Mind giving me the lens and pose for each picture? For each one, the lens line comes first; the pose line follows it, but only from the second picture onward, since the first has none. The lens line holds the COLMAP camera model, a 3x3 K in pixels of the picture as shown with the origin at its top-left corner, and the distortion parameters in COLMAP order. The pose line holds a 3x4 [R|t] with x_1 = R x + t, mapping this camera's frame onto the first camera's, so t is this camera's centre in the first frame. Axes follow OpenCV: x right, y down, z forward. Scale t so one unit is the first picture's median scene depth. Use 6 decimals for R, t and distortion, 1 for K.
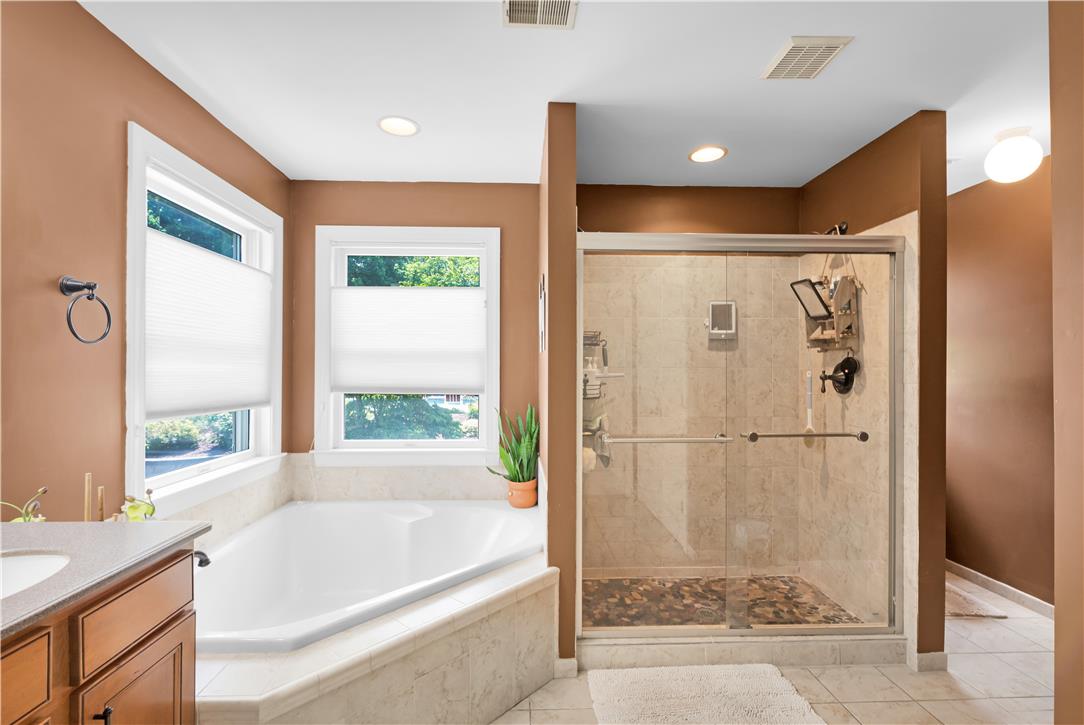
lens RADIAL K [[495.8, 0, 540.0], [0, 495.8, 366.8], [0, 0, 1]] dist [-0.003436, 0.000263]
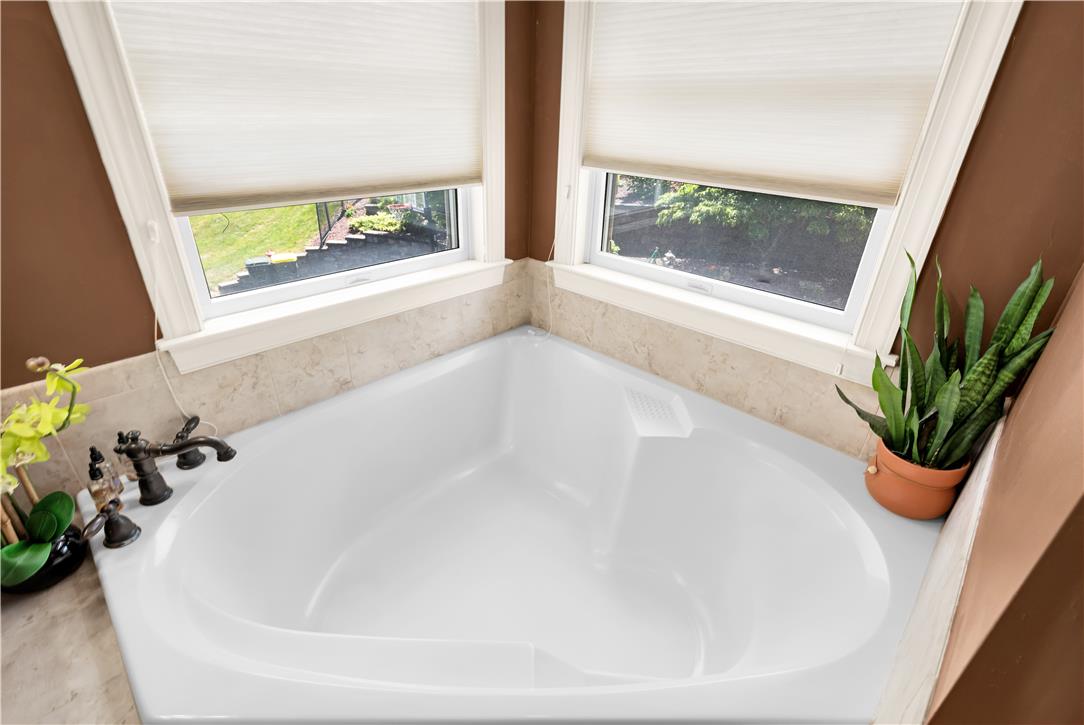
lens RADIAL K [[495.8, 0, 534.8], [0, 495.8, 359.5], [0, 0, 1]] dist [-0.003436, 0.000263]
pose [[0.675927, 0.343624, -0.651954, -0.012961], [-0.011817, 0.889583, 0.456620, -0.010666], [0.736873, -0.300938, 0.605354, 0.568501]]
